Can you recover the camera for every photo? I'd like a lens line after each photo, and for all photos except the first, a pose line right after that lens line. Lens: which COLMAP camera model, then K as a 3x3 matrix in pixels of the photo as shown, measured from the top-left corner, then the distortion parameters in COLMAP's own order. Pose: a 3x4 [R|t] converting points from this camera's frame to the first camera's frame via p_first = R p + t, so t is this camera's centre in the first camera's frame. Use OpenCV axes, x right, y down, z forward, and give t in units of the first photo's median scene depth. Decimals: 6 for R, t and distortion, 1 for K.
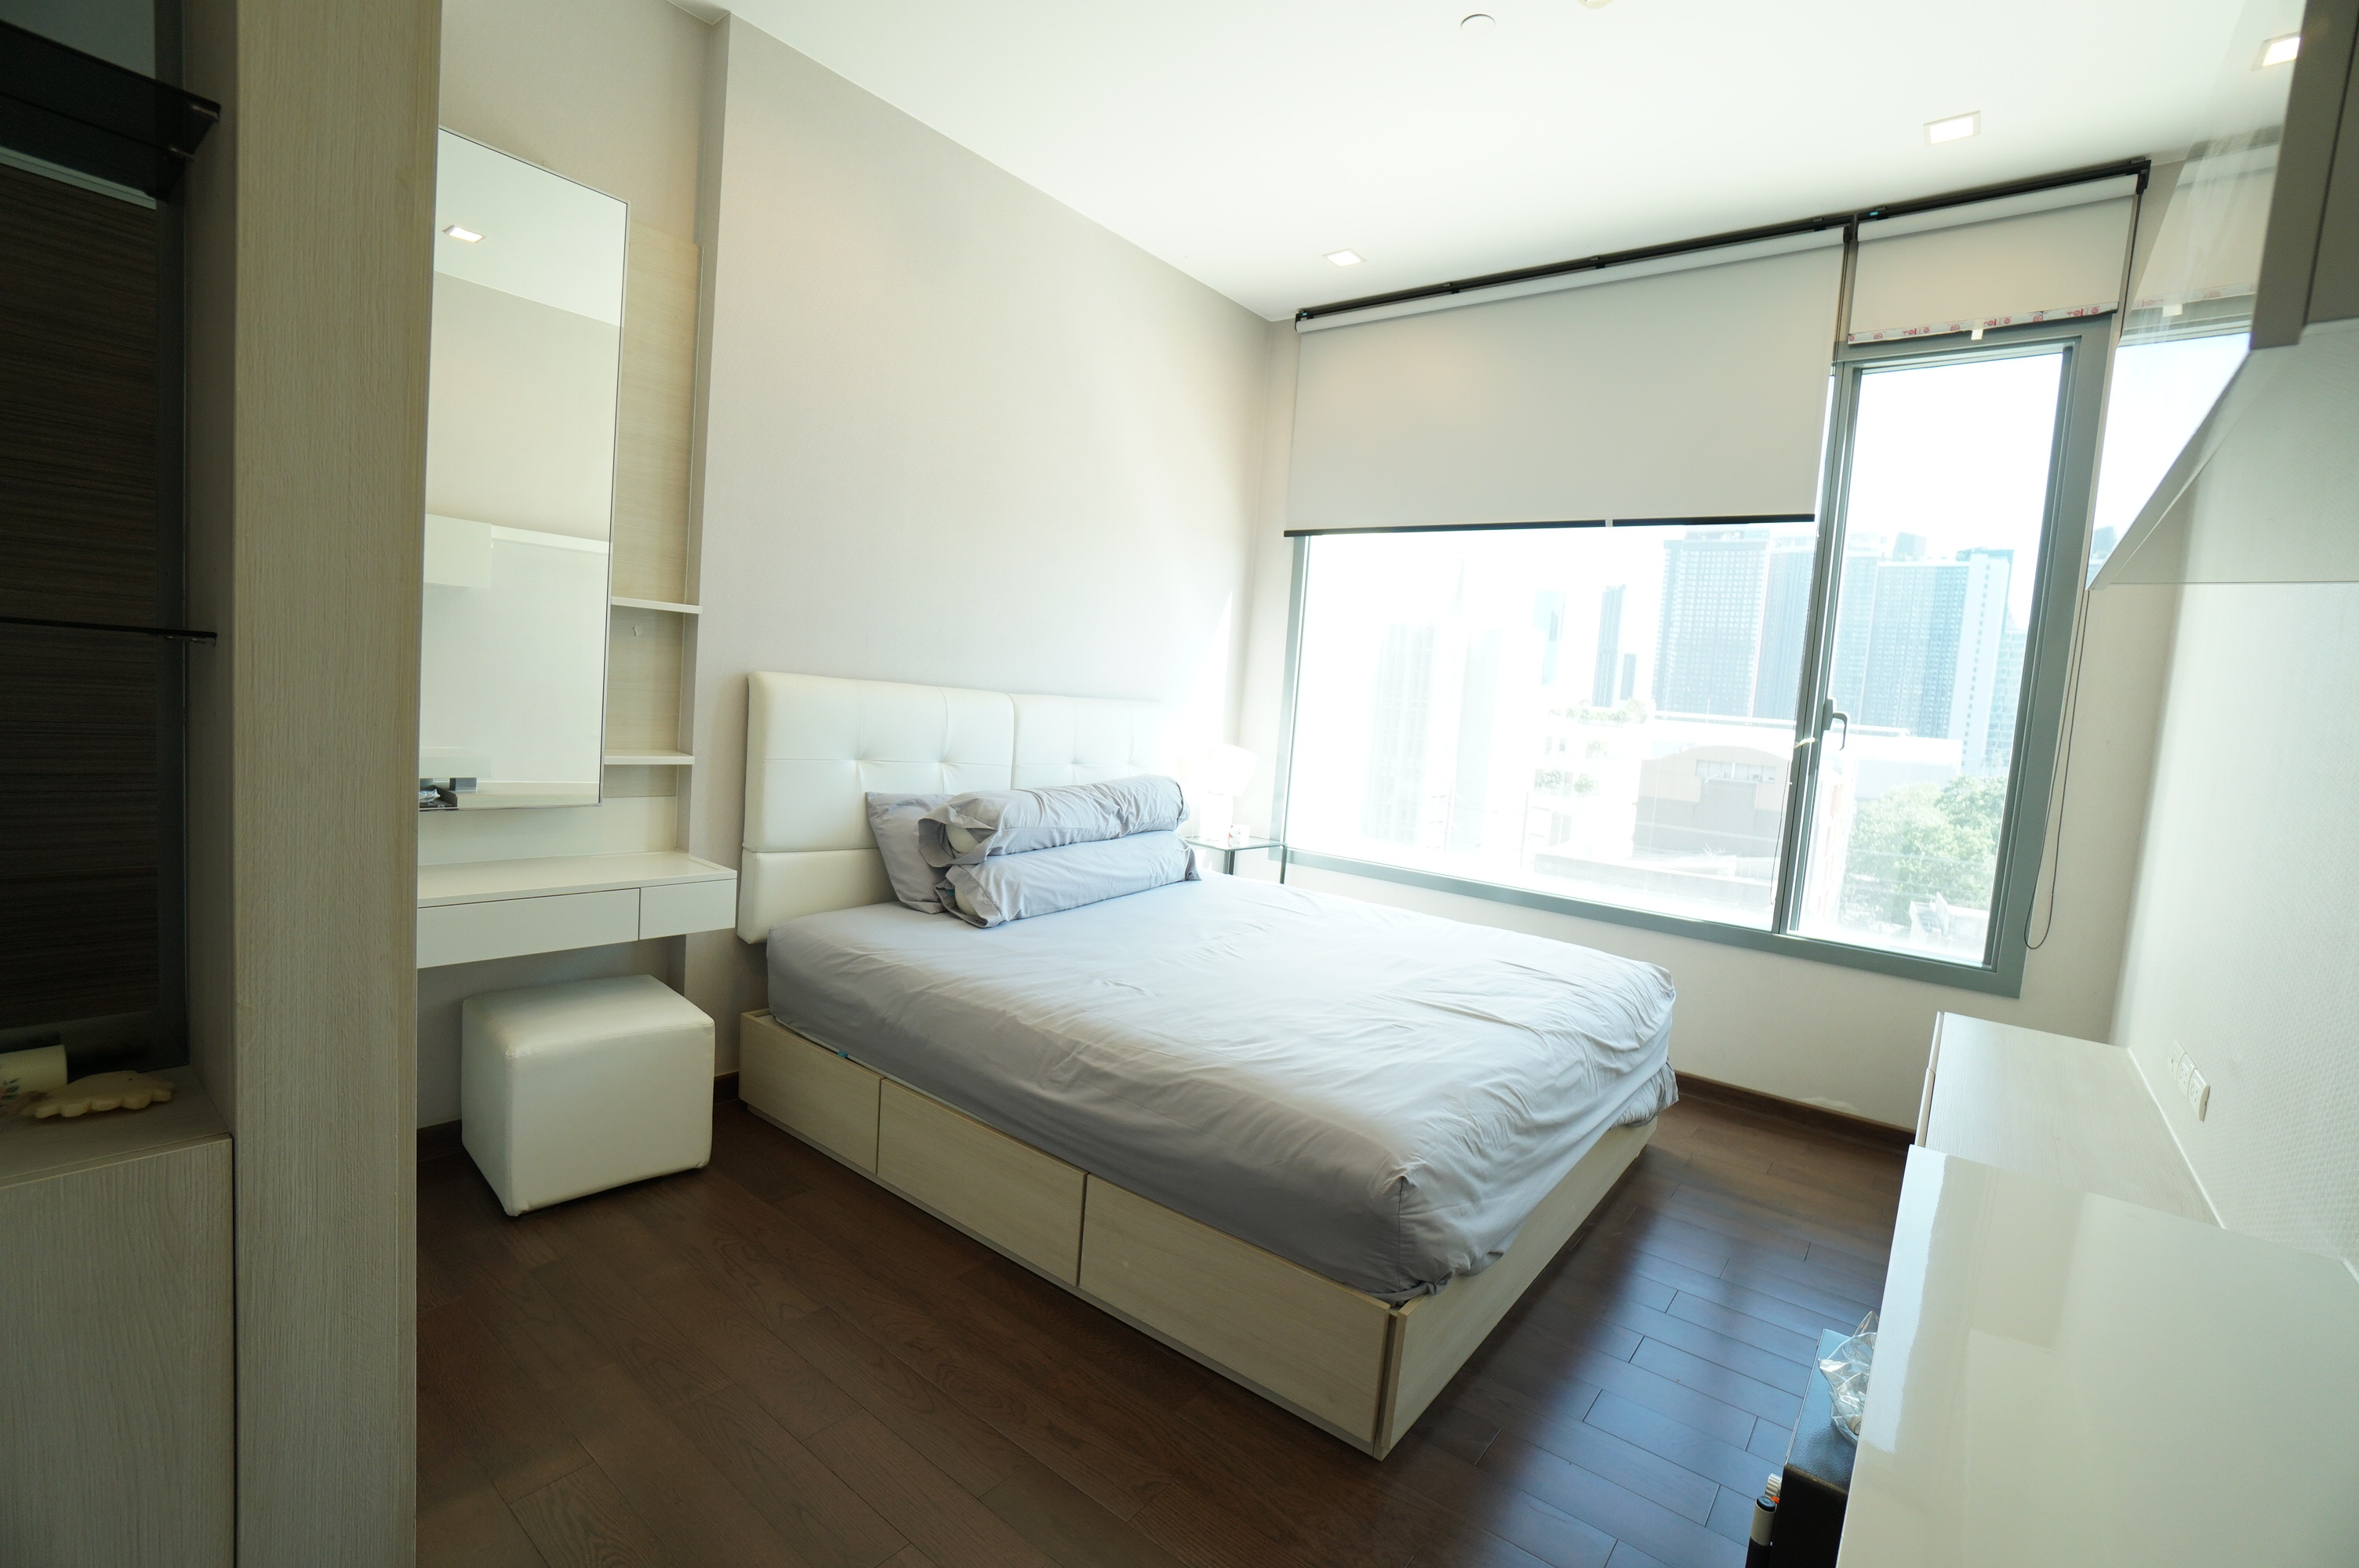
lens RADIAL K [[1047.2, 0, 1174.3], [0, 1047.2, 781.9], [0, 0, 1]] dist [-0.037415, 0.000918]
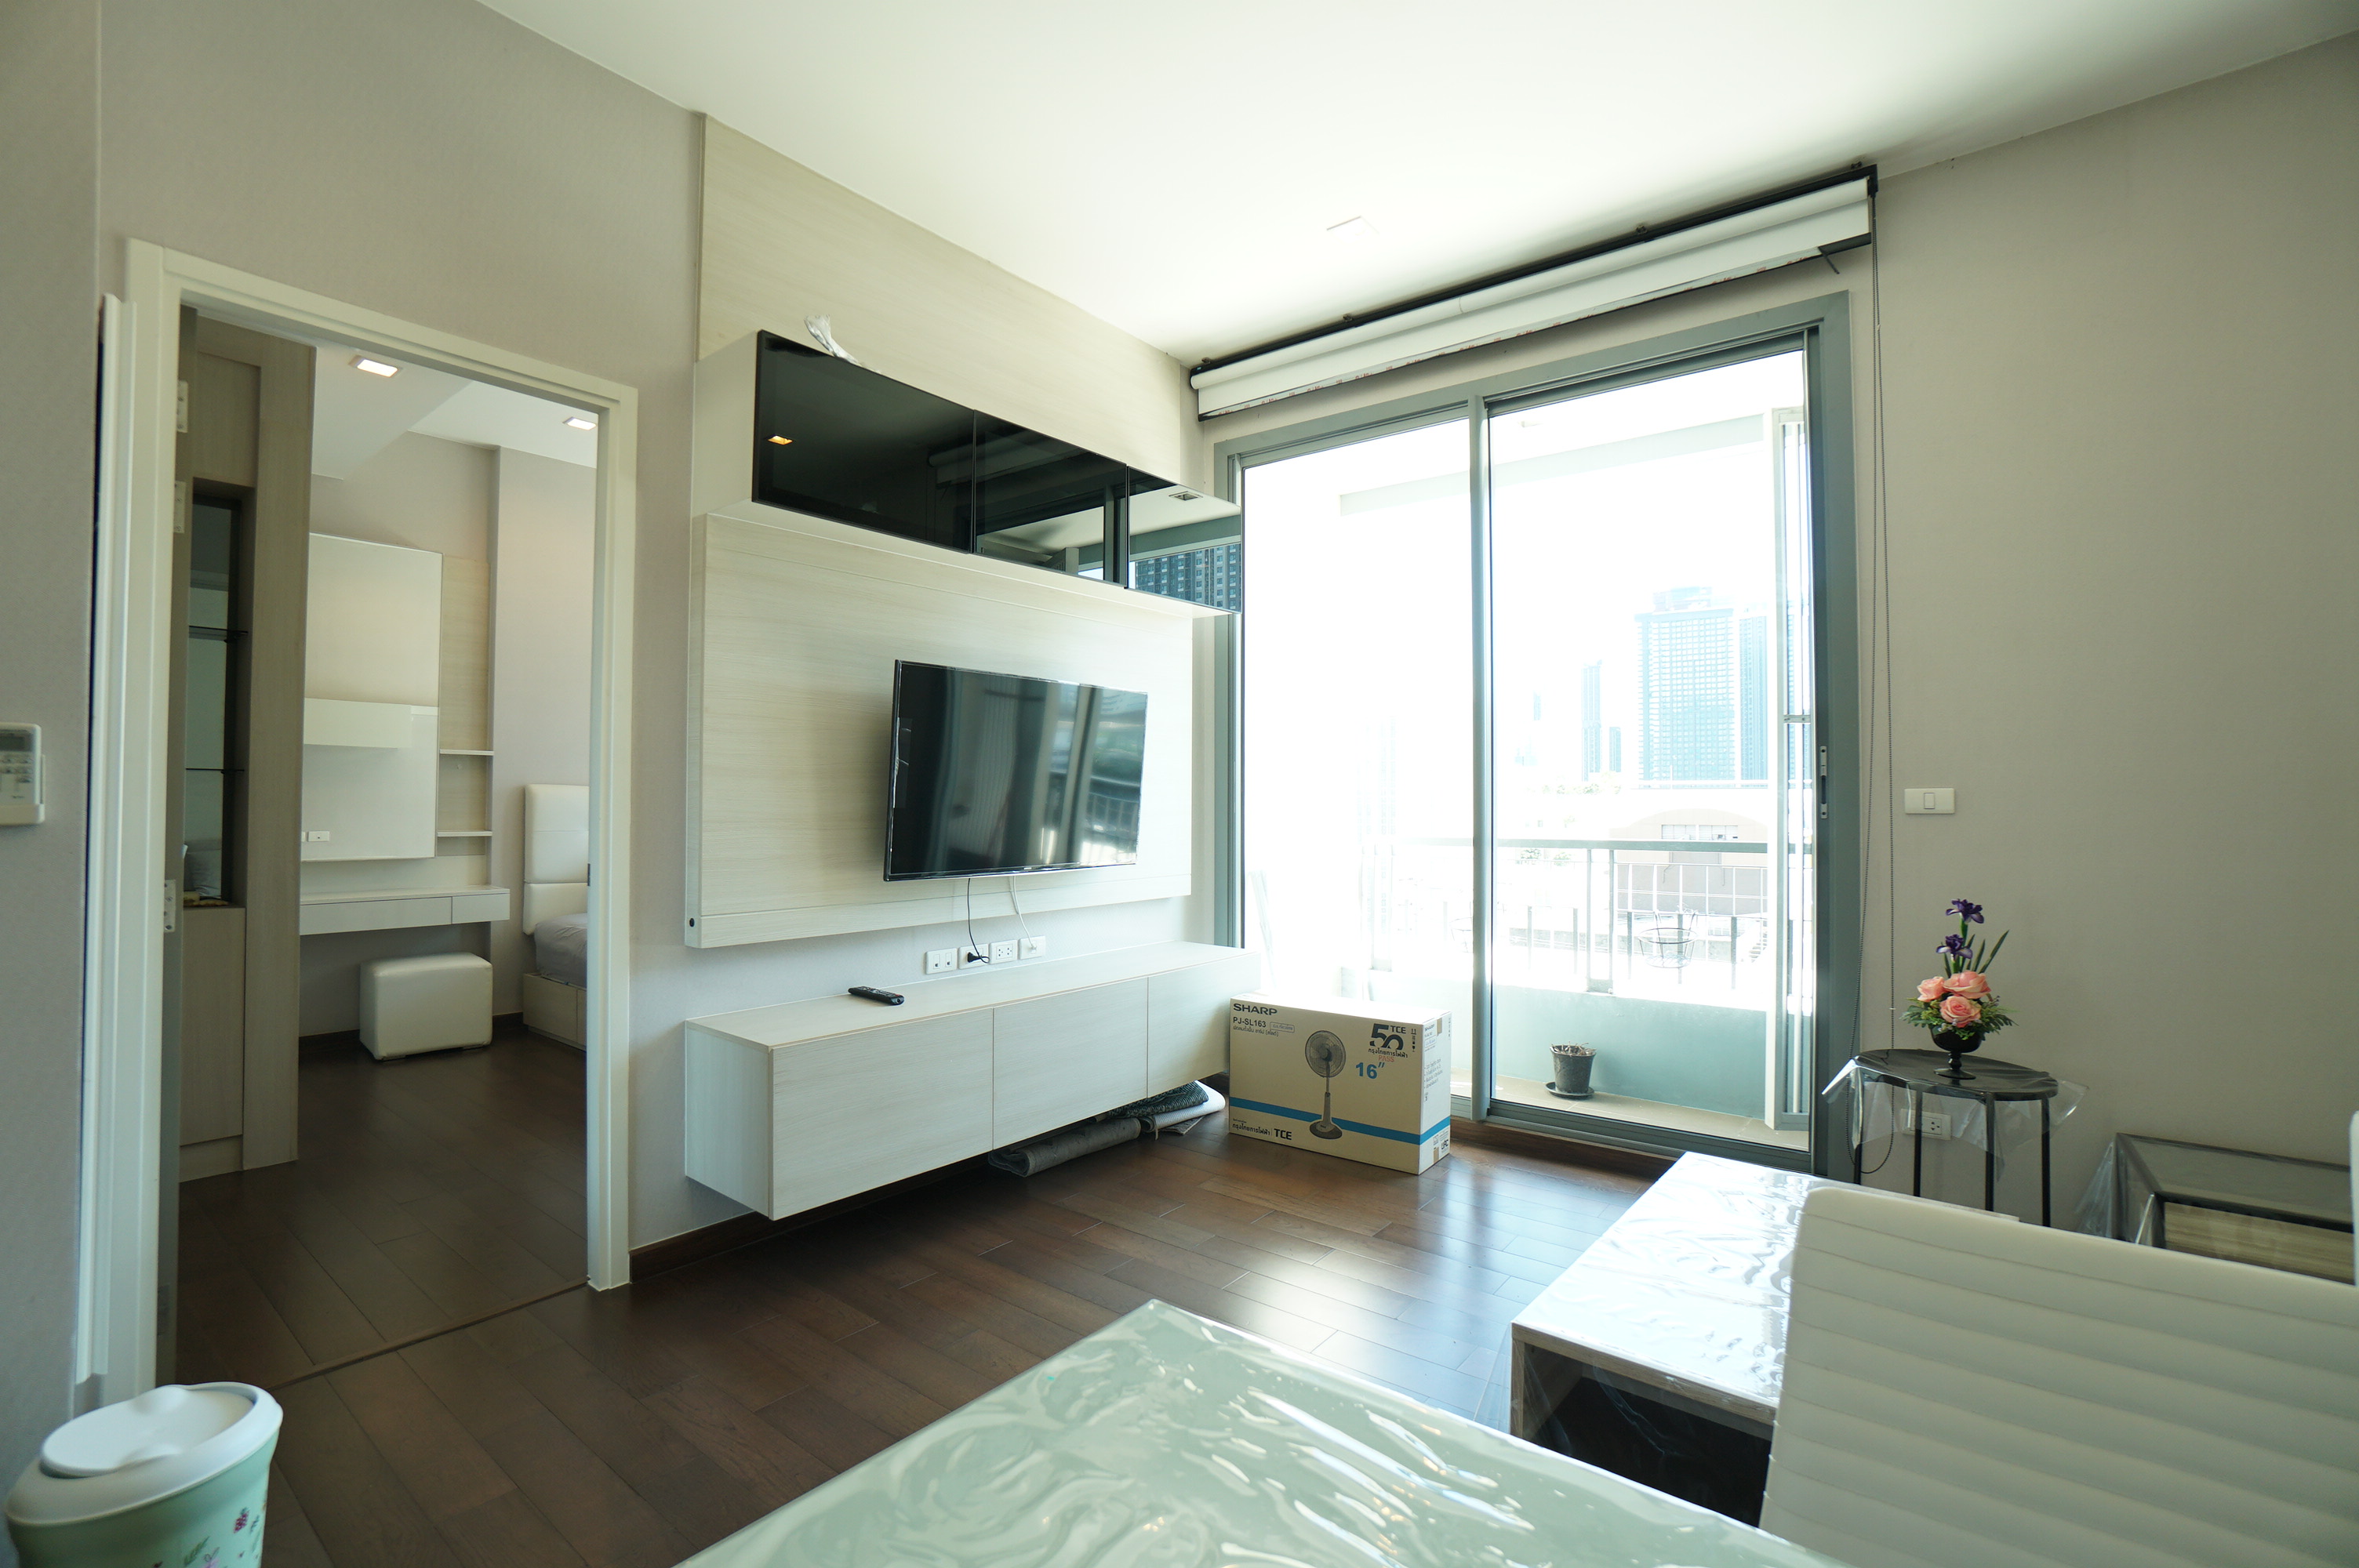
lens RADIAL K [[1047.2, 0, 1174.3], [0, 1047.2, 781.9], [0, 0, 1]] dist [-0.037415, 0.000918]
pose [[0.997378, -0.072345, 0.001520, 0.771055], [0.072131, 0.992302, -0.100668, 0.163049], [0.005774, 0.100513, 0.994919, -0.845221]]
